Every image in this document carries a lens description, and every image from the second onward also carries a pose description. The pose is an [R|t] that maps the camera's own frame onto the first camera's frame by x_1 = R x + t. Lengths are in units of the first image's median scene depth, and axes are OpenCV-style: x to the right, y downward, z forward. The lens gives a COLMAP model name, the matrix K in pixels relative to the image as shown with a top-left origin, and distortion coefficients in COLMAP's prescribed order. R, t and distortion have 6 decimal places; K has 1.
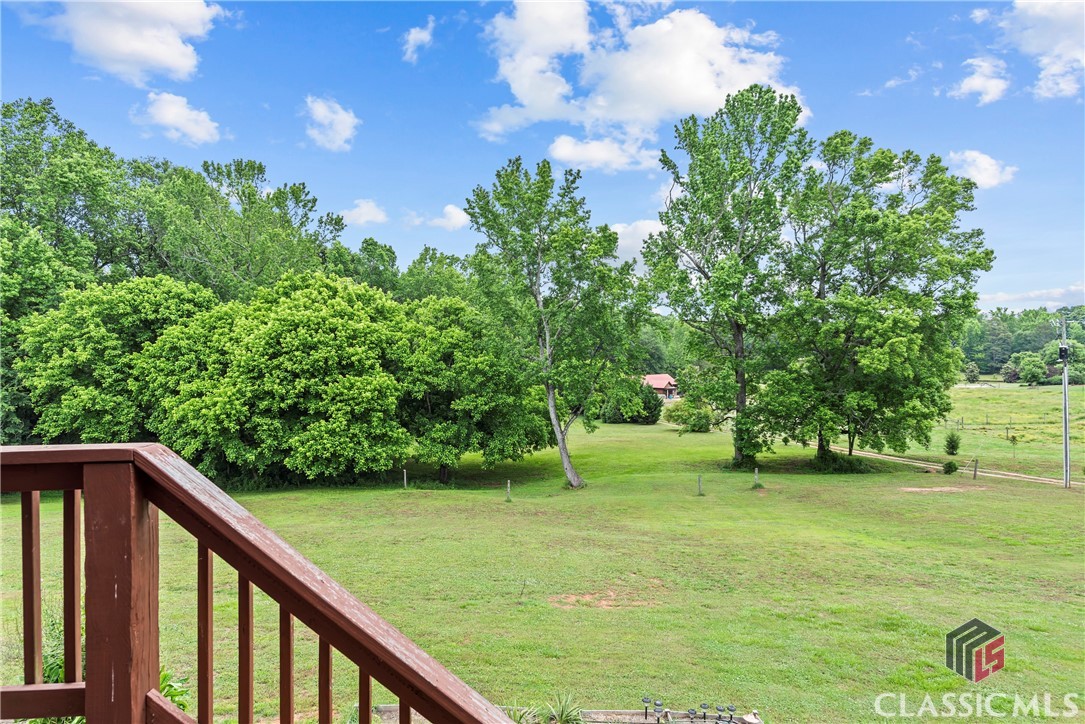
lens RADIAL K [[626.4, 0, 544.5], [0, 626.4, 357.5], [0, 0, 1]] dist [-0.005953, -0.000490]
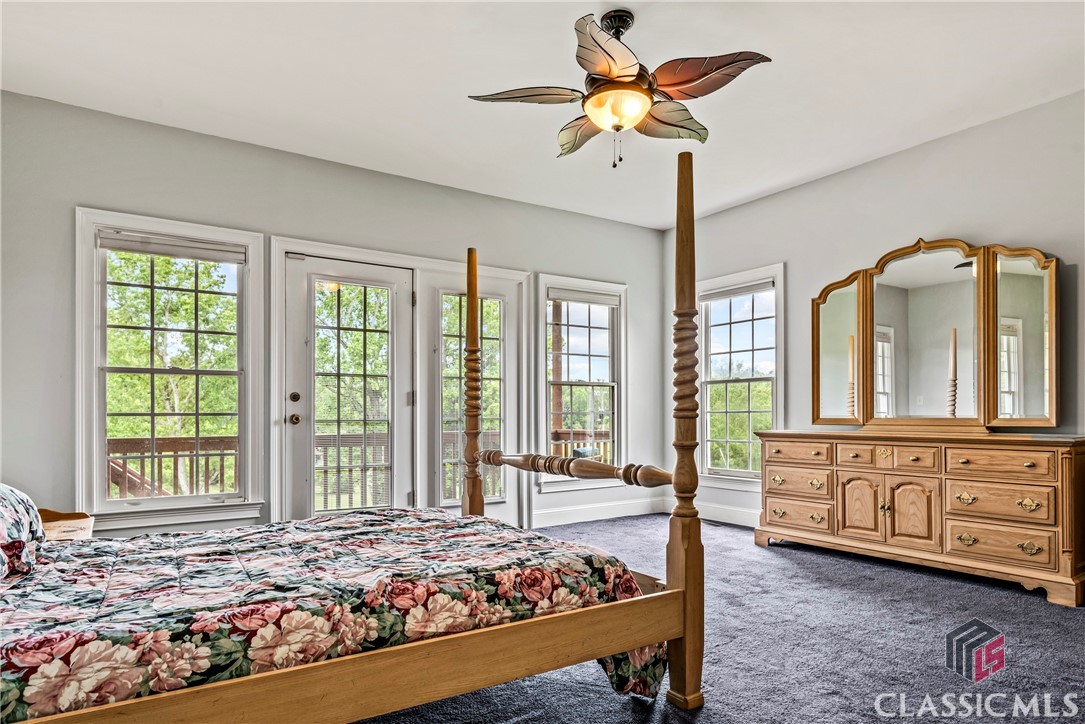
lens RADIAL K [[626.4, 0, 532.5], [0, 626.4, 408.9], [0, 0, 1]] dist [-0.005953, -0.000490]
pose [[0.864953, 0.000914, 0.501852, -0.003996], [0.010140, 0.999762, -0.019297, 0.004381], [-0.501751, 0.021780, 0.864738, -0.102463]]
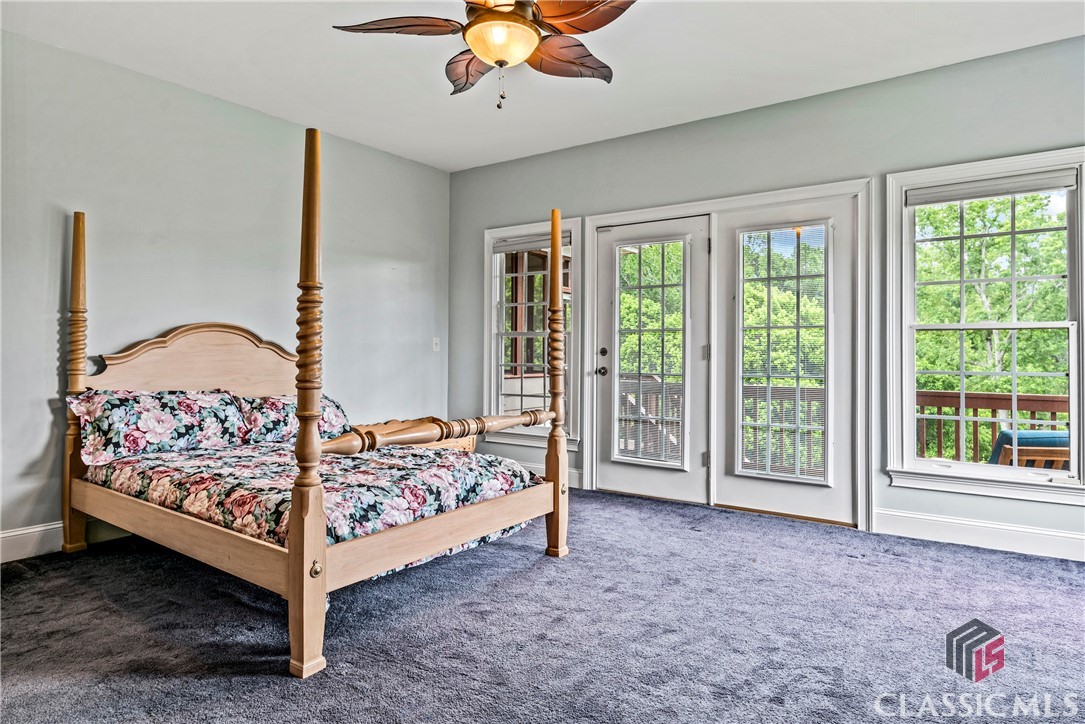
lens RADIAL K [[626.4, 0, 552.1], [0, 626.4, 343.5], [0, 0, 1]] dist [-0.005953, -0.000490]
pose [[0.792863, -0.006168, -0.609368, 0.045560], [-0.012600, 0.999569, -0.026512, 0.002781], [0.609269, 0.028699, 0.792444, -0.097050]]
